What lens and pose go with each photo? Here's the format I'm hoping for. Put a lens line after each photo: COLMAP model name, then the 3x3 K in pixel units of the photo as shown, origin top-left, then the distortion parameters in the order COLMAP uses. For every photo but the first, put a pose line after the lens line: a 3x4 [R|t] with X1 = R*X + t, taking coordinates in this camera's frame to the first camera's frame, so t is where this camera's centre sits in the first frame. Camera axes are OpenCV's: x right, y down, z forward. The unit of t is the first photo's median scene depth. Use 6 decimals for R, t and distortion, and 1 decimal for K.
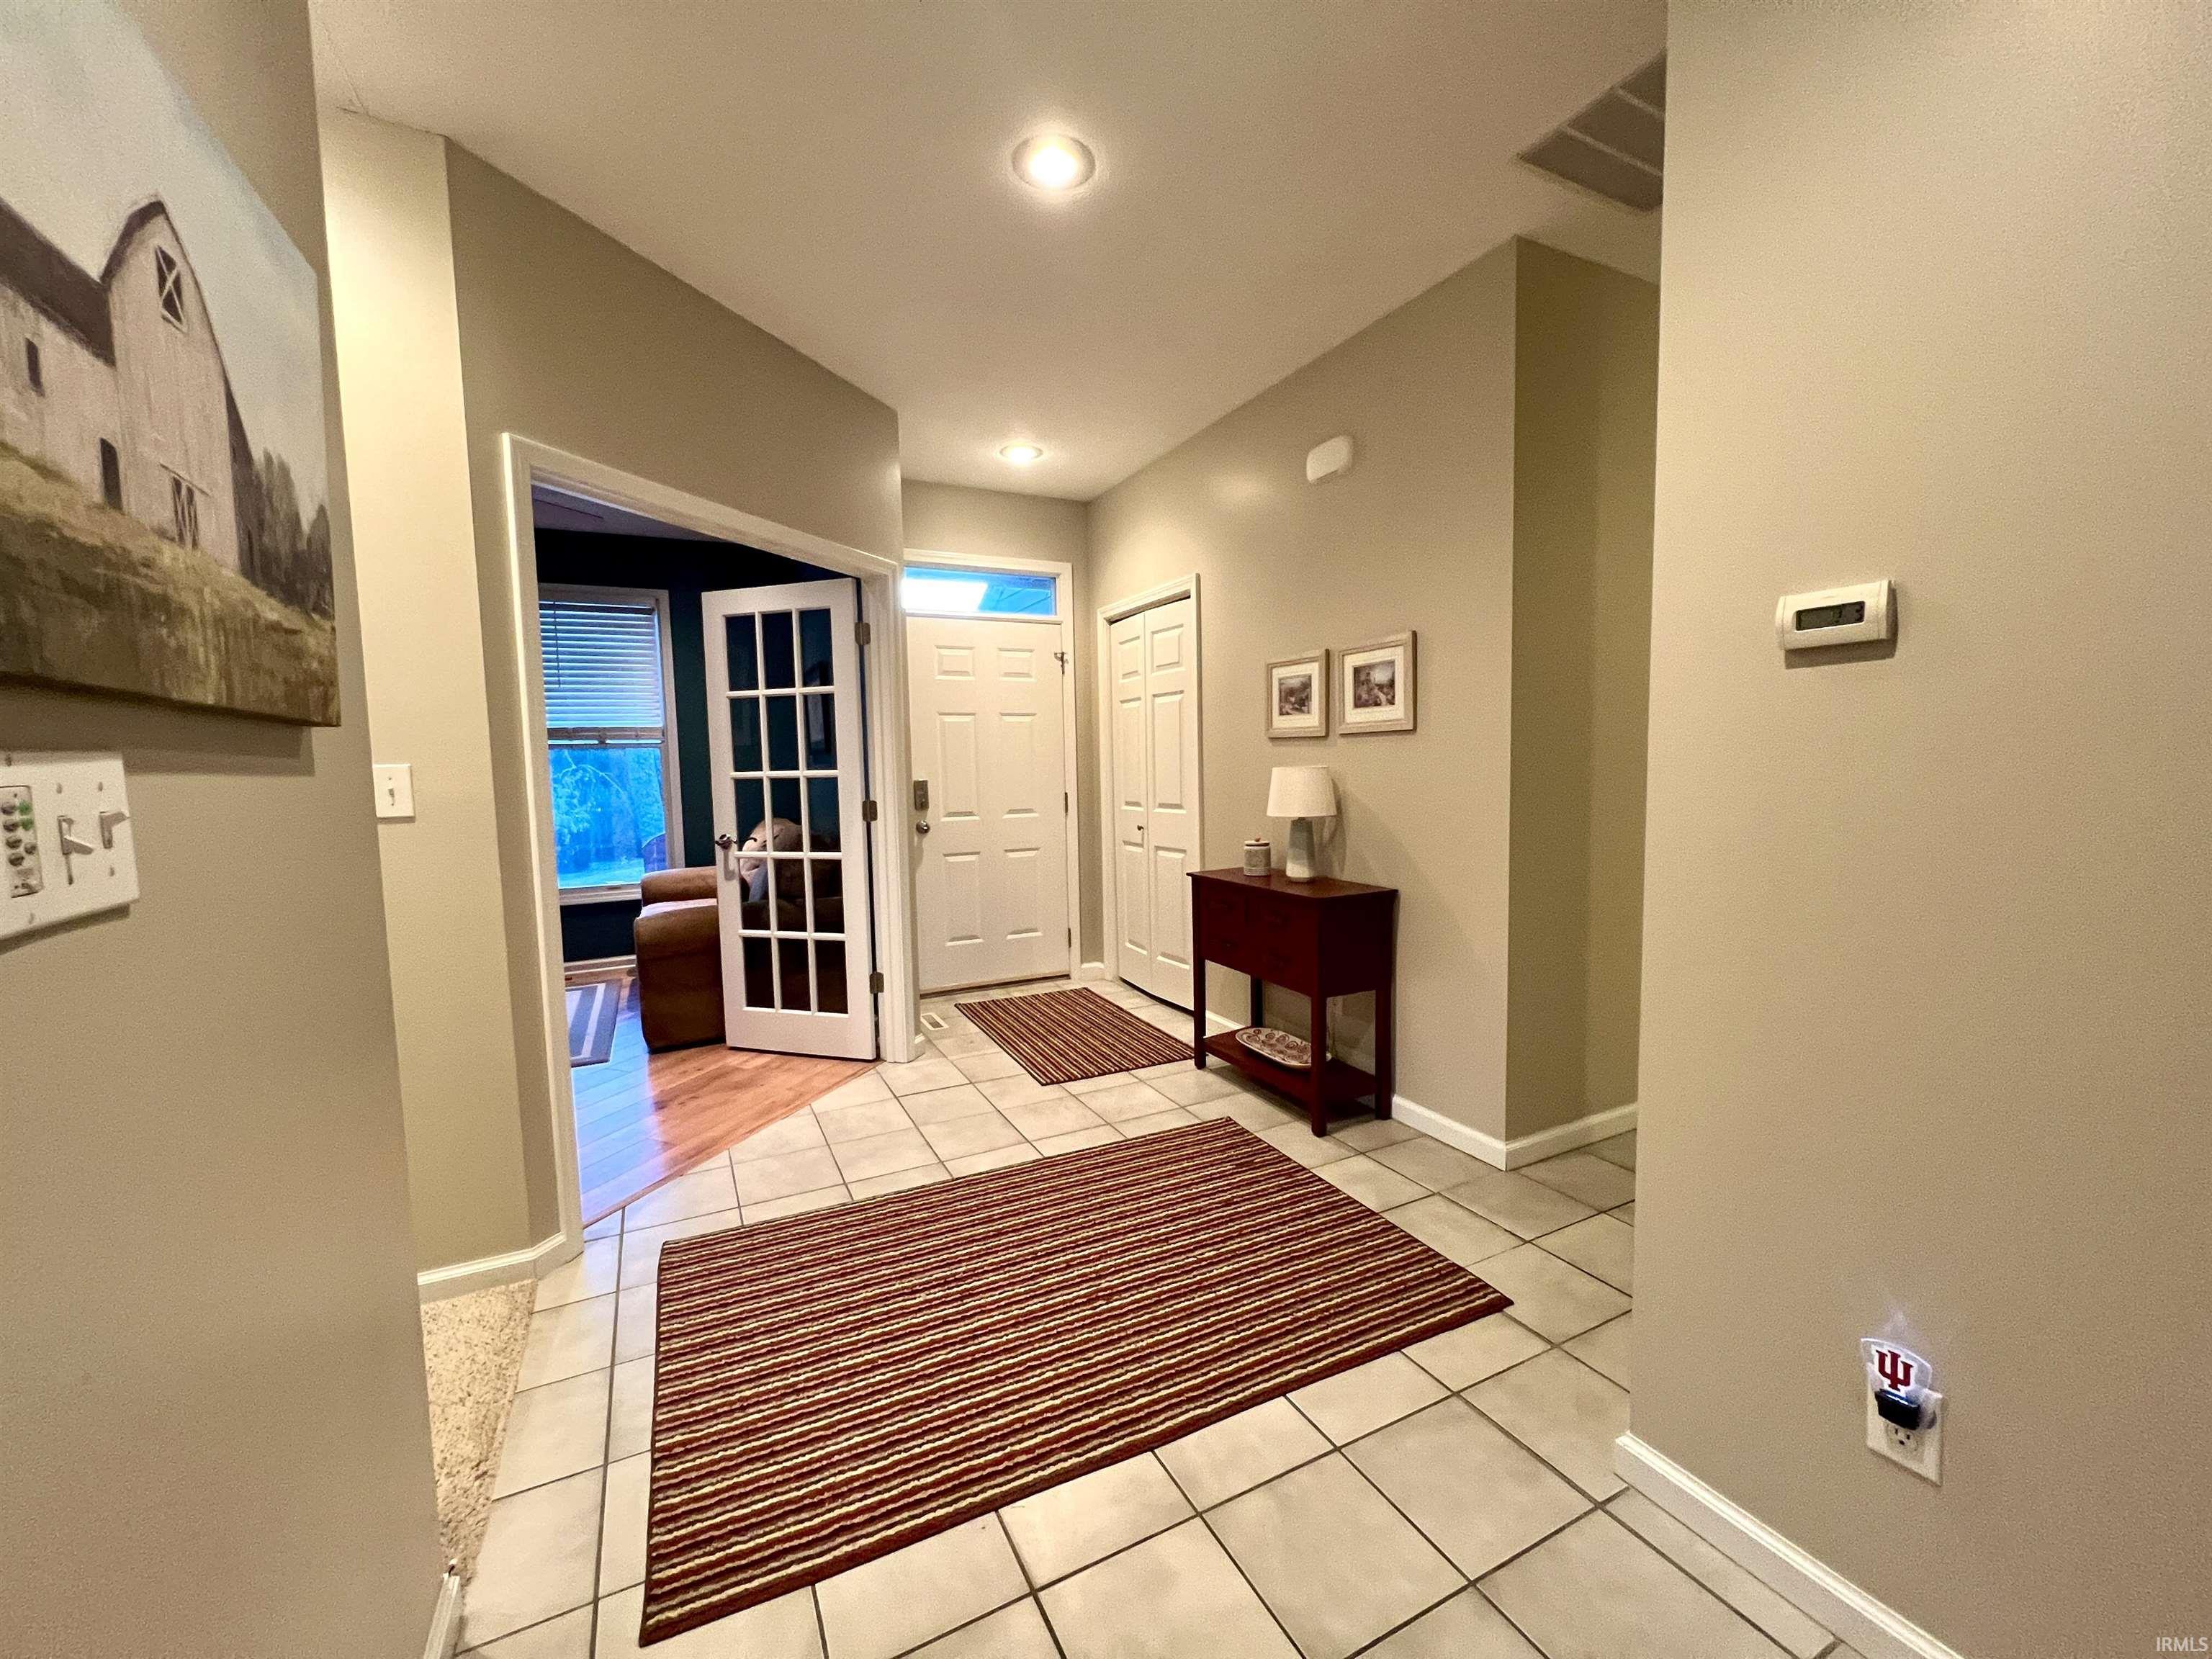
lens RADIAL K [[886.6, 0, 1093.8], [0, 886.6, 832.0], [0, 0, 1]] dist [0.000919, 0.000139]
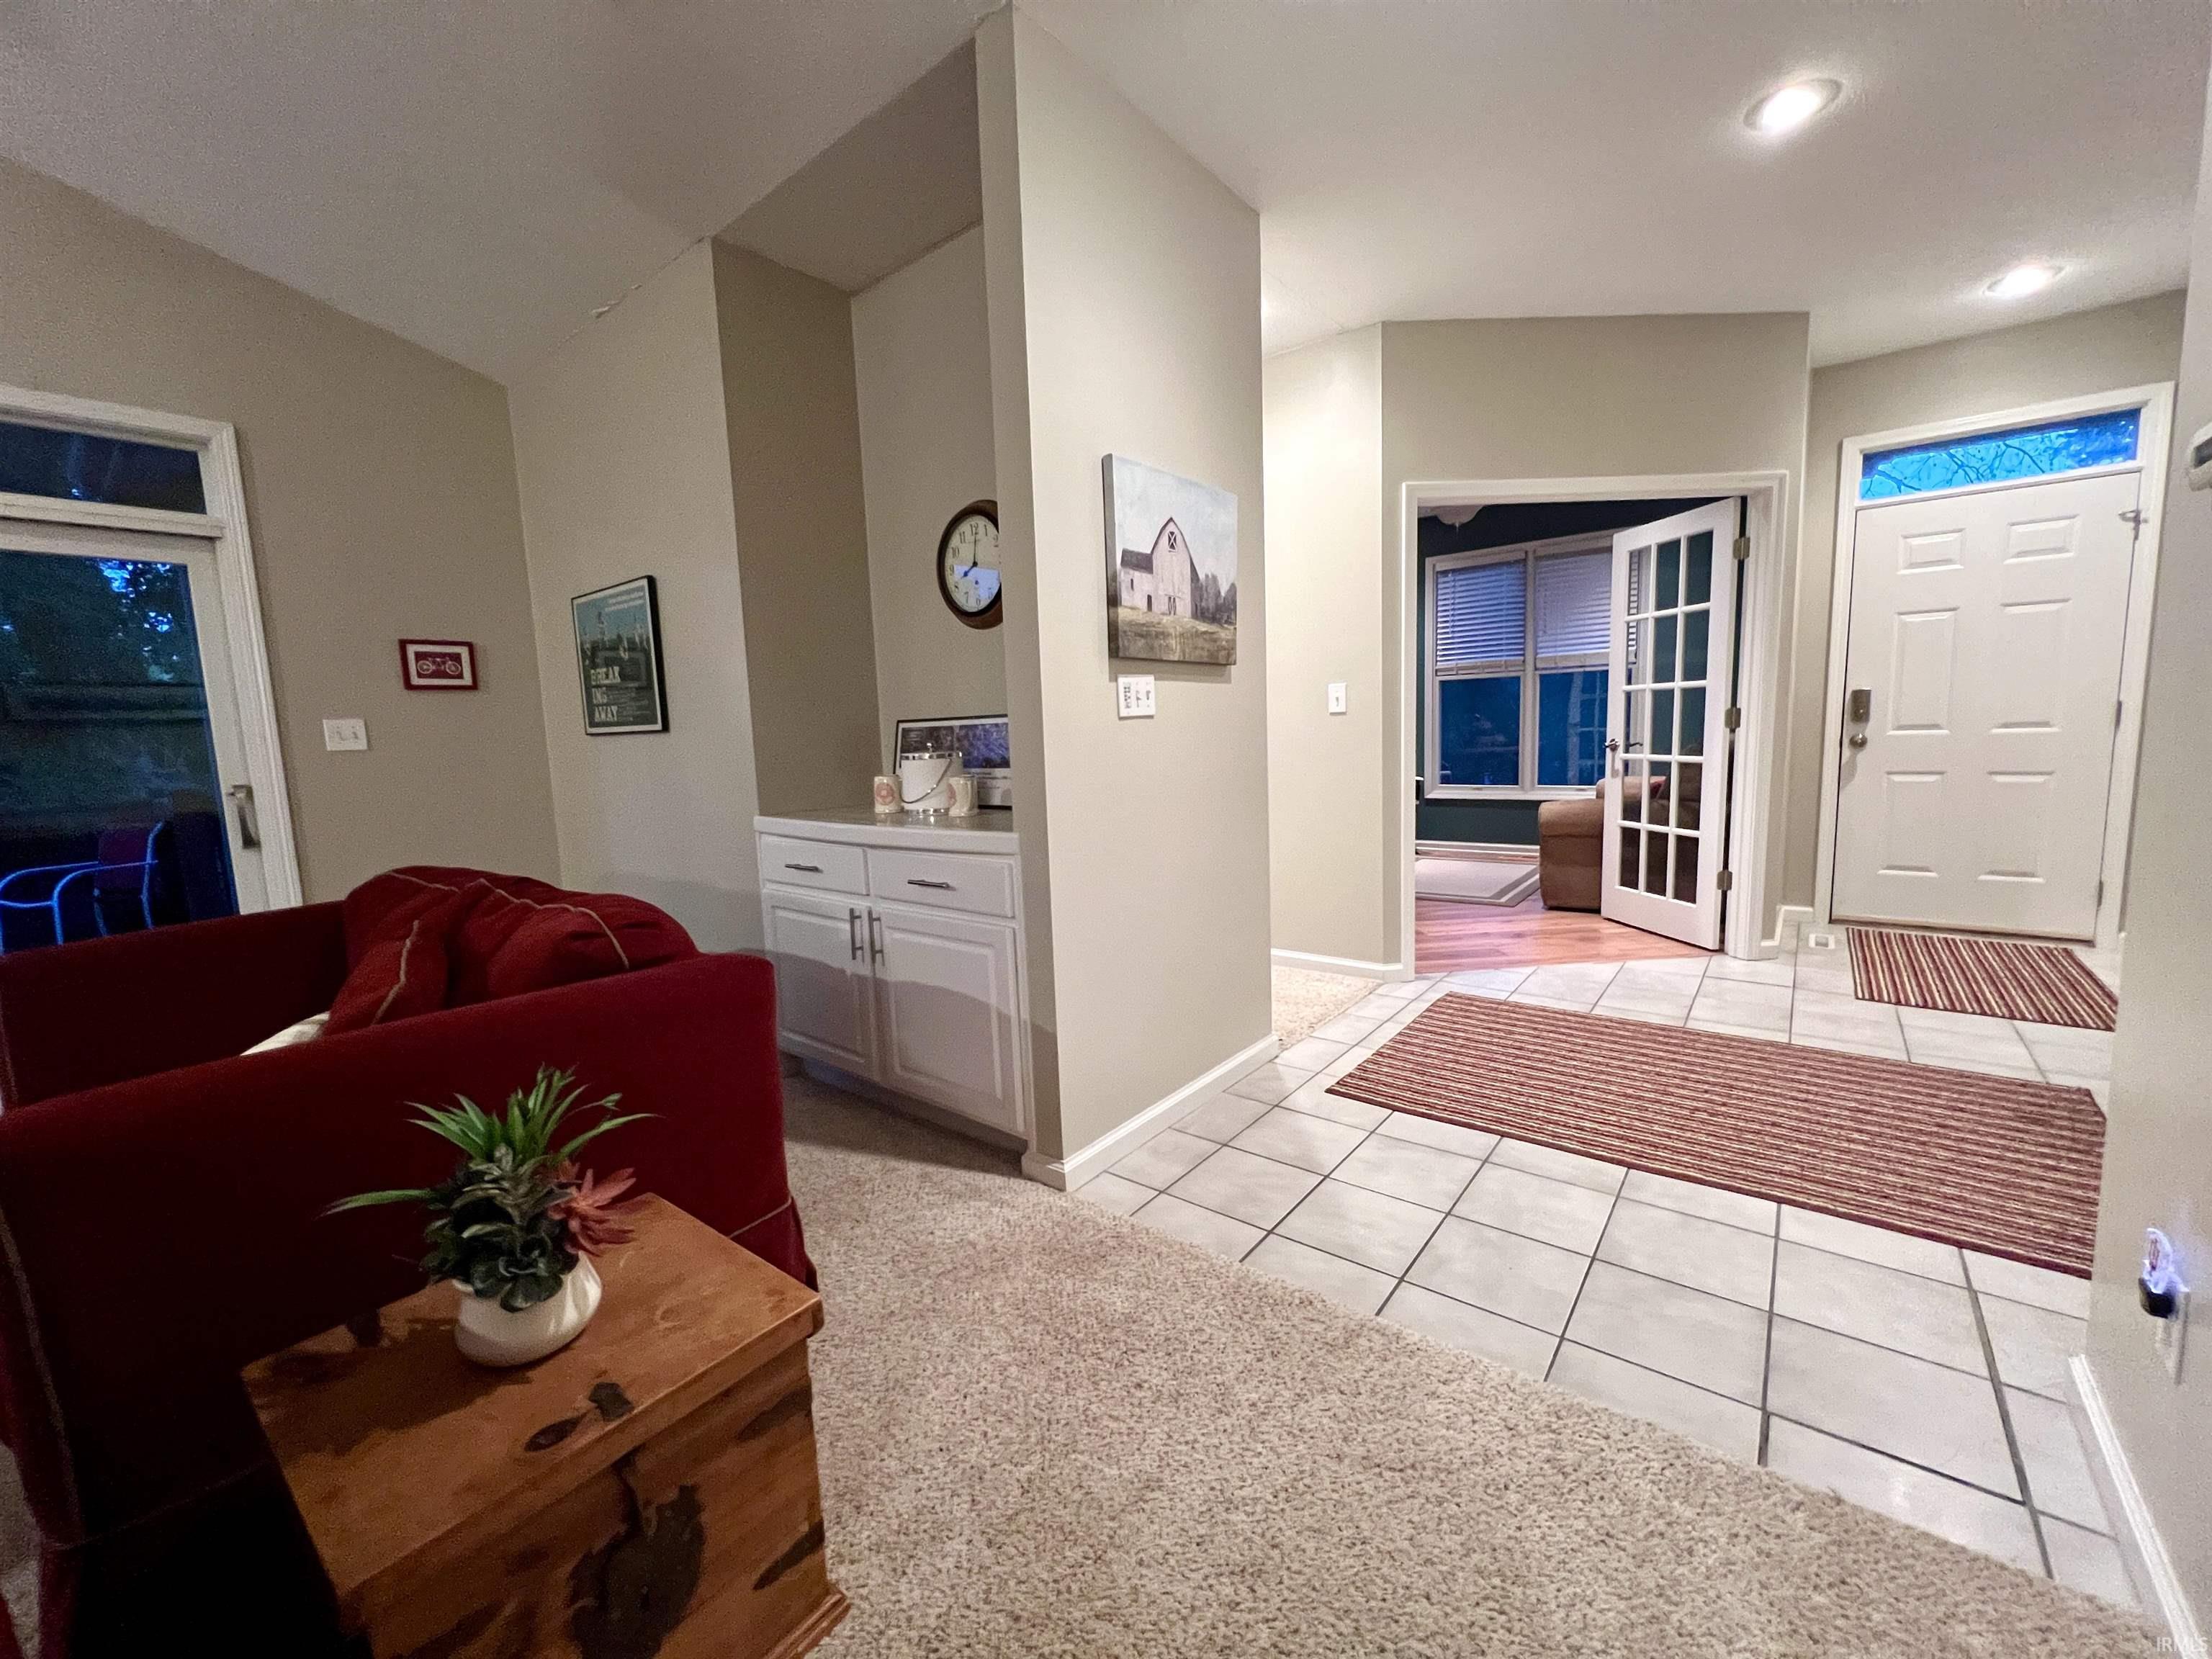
lens RADIAL K [[883.8, 0, 1099.2], [0, 883.8, 832.3], [0, 0, 1]] dist [-0.001476, 0.000568]
pose [[0.424902, 0.114023, -0.898029, 0.390367], [-0.042646, 0.993455, 0.105961, 0.032477], [0.904234, -0.006725, 0.426984, -0.141622]]
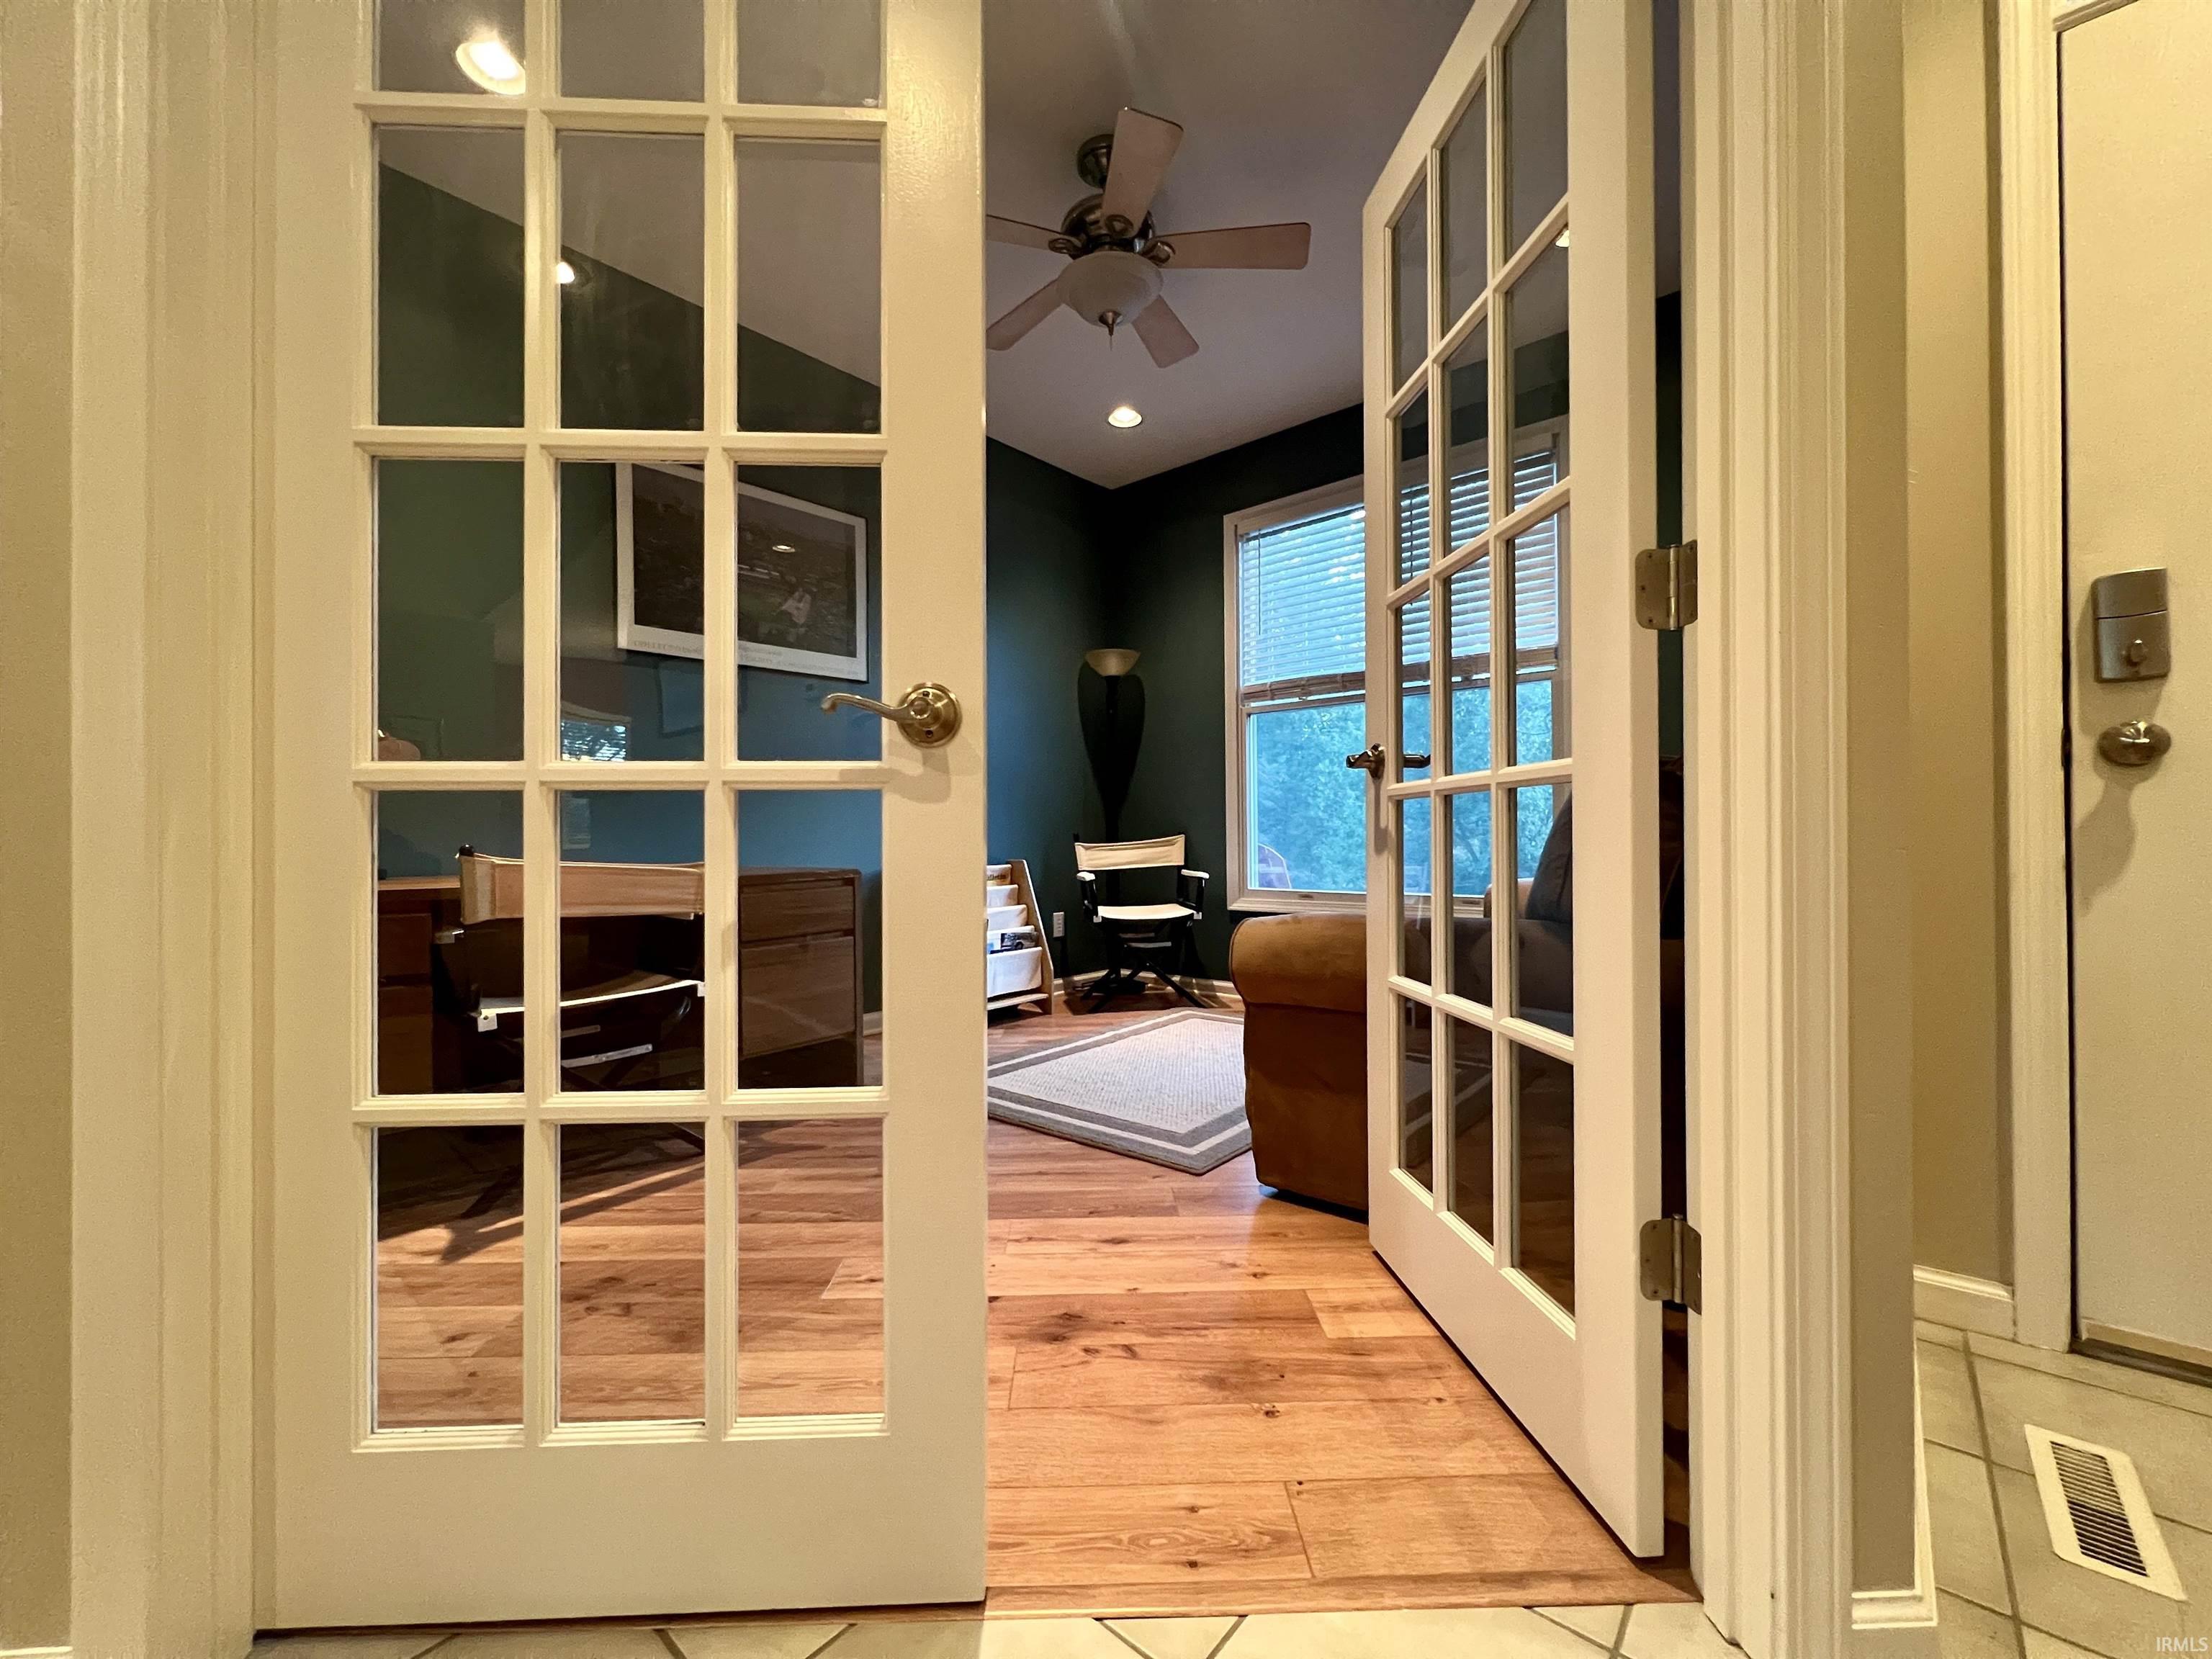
lens RADIAL K [[883.8, 0, 1099.2], [0, 883.8, 832.3], [0, 0, 1]] dist [-0.001476, 0.000568]
pose [[0.386615, 0.014626, -0.922125, -0.079537], [-0.074872, 0.997072, -0.015577, 0.064613], [0.919197, 0.075063, 0.386578, 0.753572]]
